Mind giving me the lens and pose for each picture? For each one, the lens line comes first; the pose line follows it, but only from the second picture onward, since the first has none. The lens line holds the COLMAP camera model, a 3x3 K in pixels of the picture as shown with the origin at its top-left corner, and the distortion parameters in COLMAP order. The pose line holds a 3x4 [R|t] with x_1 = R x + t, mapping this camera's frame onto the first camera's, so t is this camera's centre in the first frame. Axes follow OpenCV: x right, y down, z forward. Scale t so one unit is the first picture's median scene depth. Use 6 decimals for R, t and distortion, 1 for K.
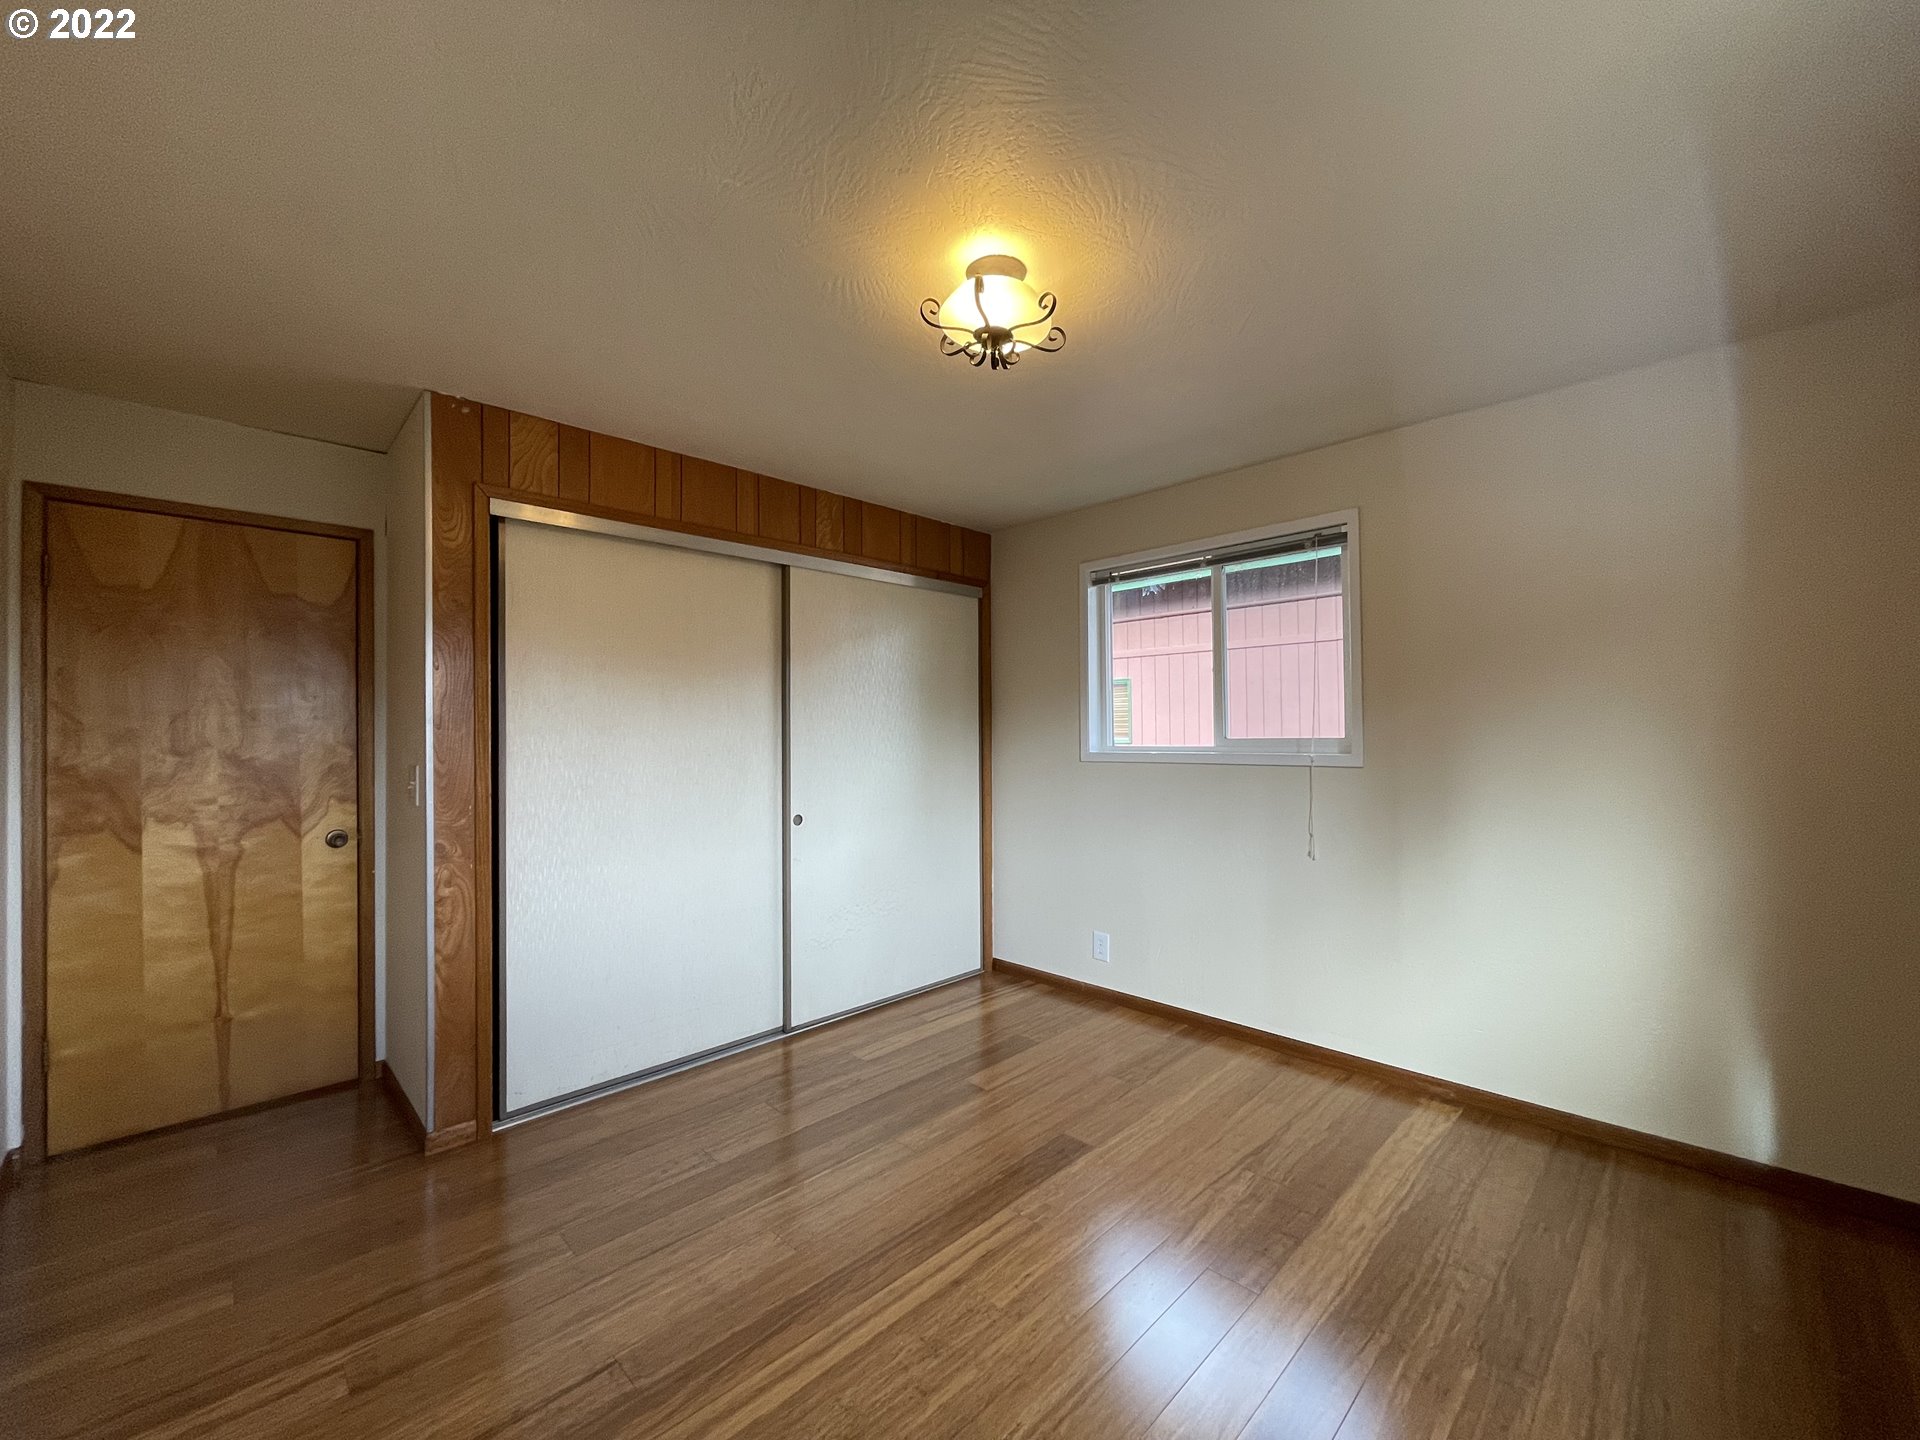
lens RADIAL K [[773.0, 0, 961.1], [0, 773.0, 723.4], [0, 0, 1]] dist [-0.001565, -0.000204]
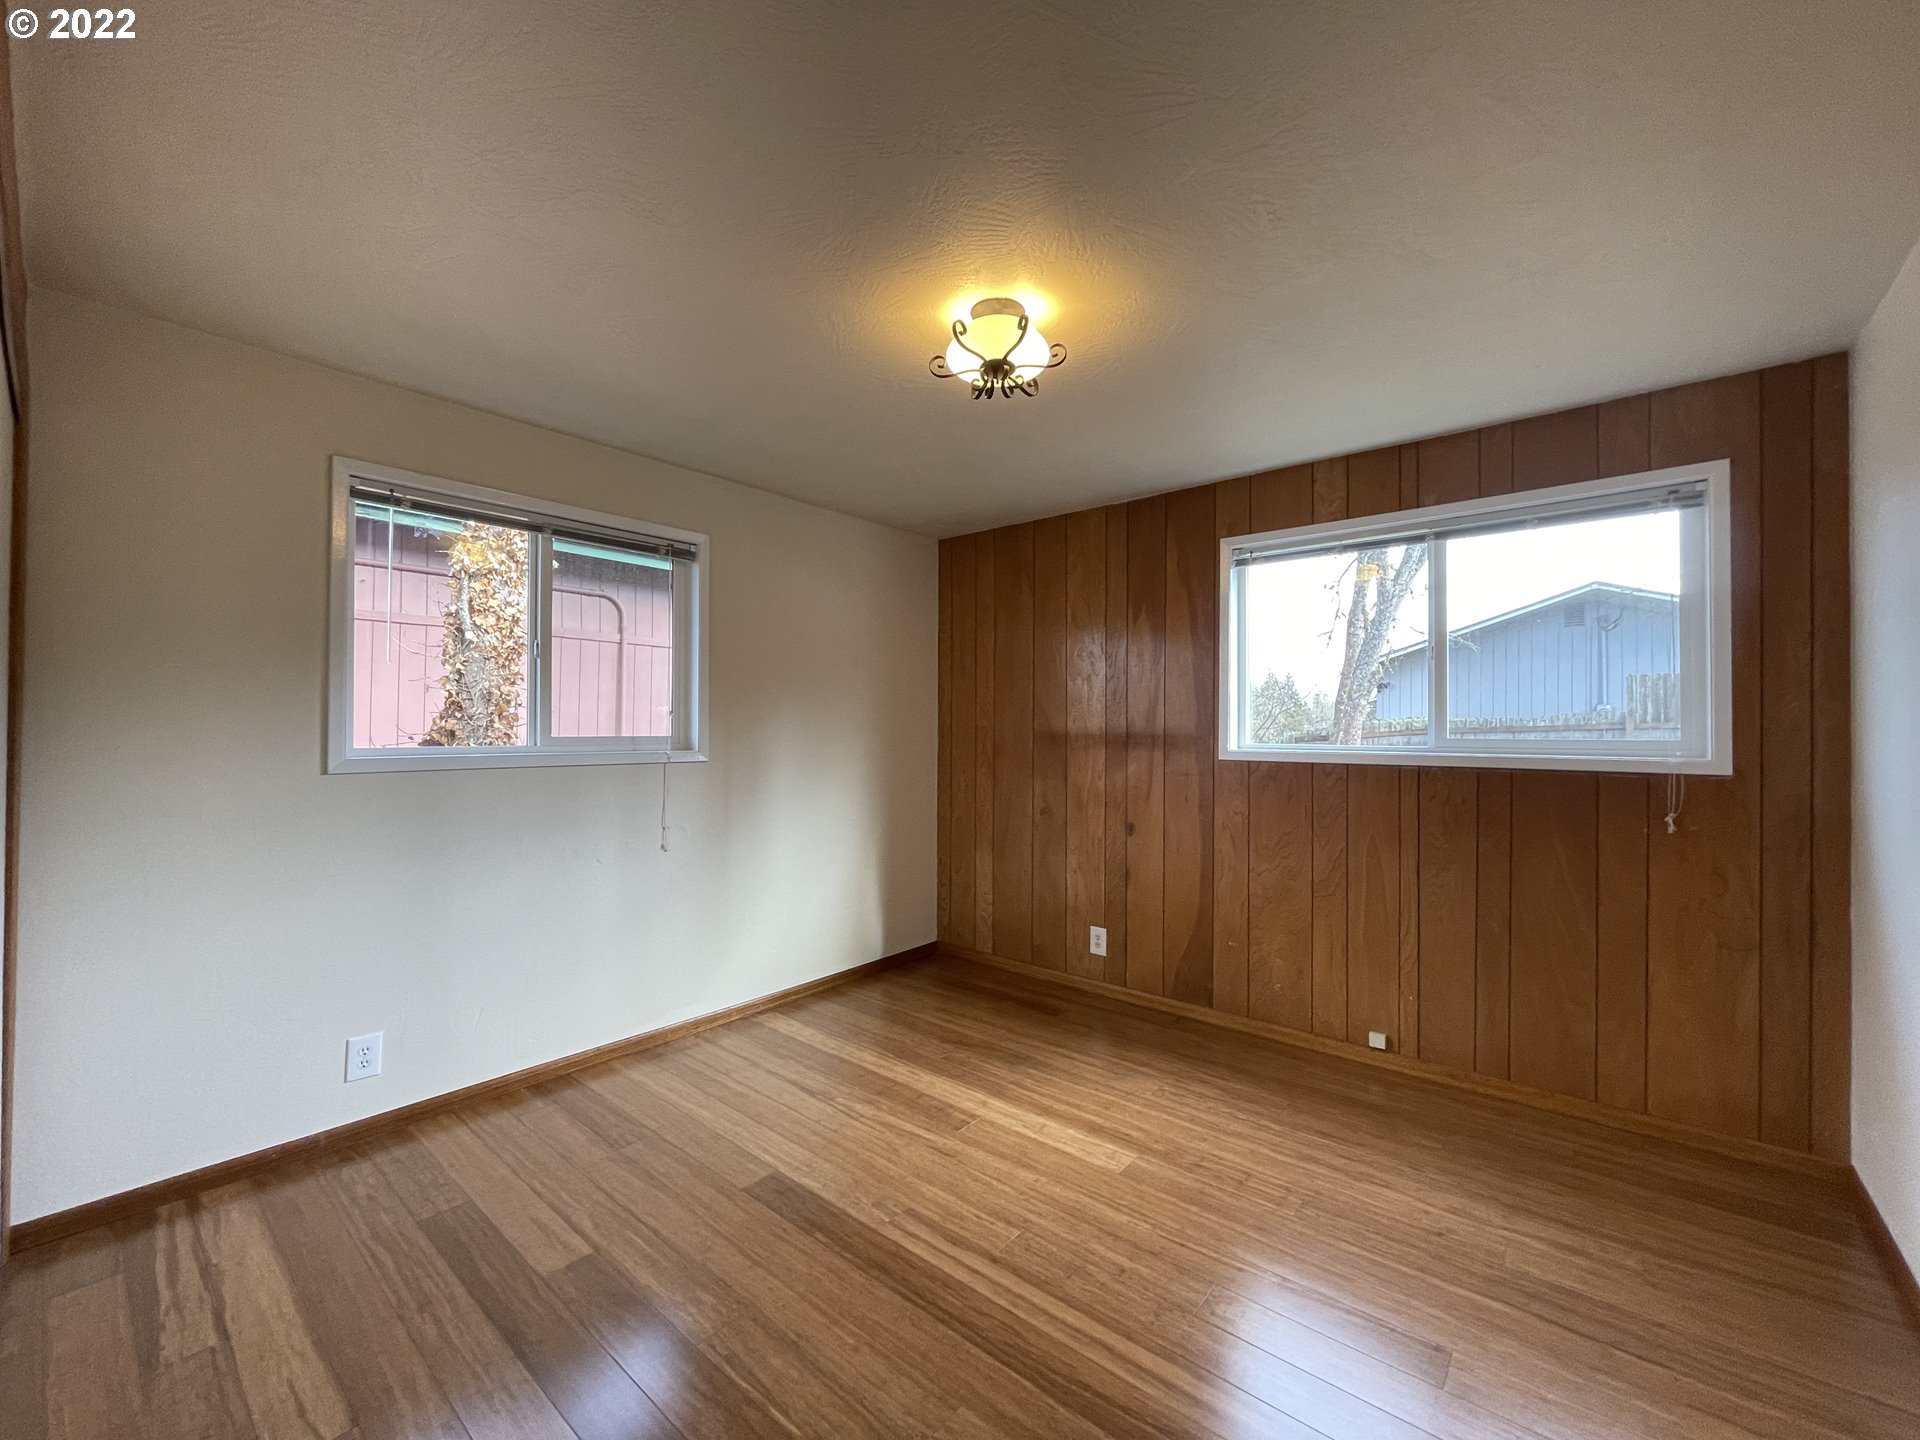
lens RADIAL K [[773.0, 0, 961.1], [0, 773.0, 723.4], [0, 0, 1]] dist [-0.001565, -0.000204]
pose [[-0.083620, 0.013070, 0.996412, -0.764784], [-0.018980, 0.999712, -0.014706, 0.010677], [-0.996317, -0.020142, -0.083348, 0.832732]]
